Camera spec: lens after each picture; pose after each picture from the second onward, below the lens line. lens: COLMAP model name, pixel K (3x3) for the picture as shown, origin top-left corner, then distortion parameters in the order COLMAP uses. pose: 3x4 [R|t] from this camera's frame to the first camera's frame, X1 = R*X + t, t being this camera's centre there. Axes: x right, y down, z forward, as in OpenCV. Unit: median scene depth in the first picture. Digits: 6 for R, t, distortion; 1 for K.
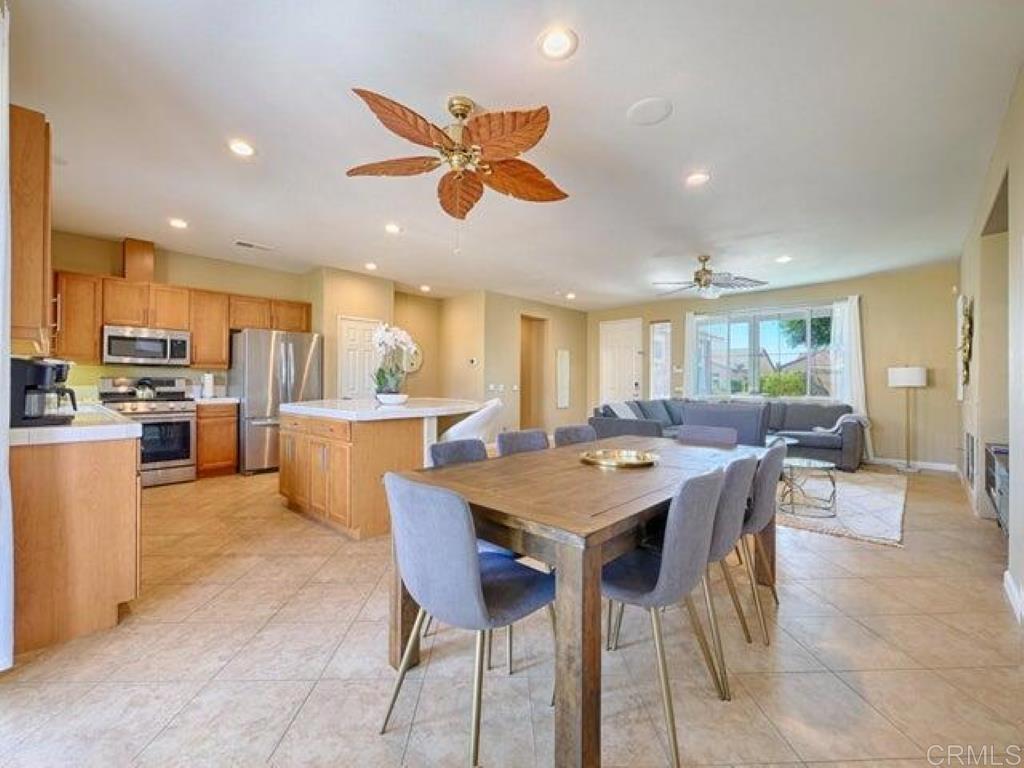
lens RADIAL K [[432.0, 0, 512.0], [0, 432.0, 384.0], [0, 0, 1]] dist [-0.003464, -0.000478]
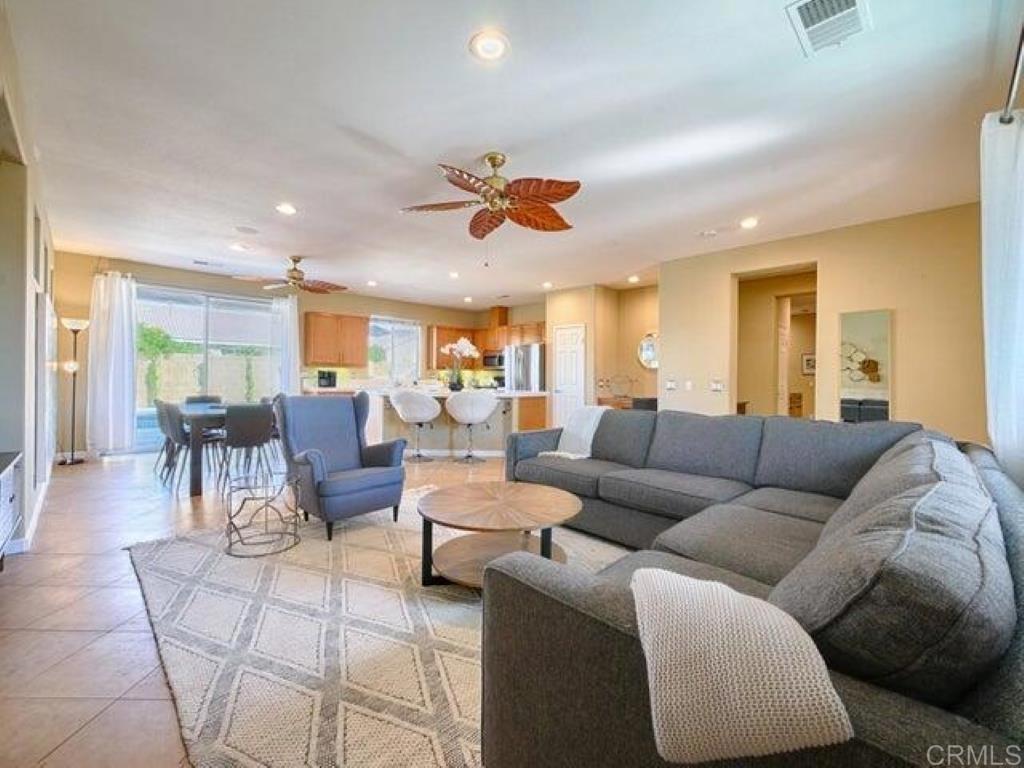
lens RADIAL K [[432.0, 0, 512.0], [0, 432.0, 384.0], [0, 0, 1]] dist [-0.003464, -0.000478]
pose [[-0.072975, 0.009879, -0.997285, 1.100260], [-0.008019, 0.999913, 0.010492, 0.001874], [0.997302, 0.008763, -0.072890, 1.188720]]
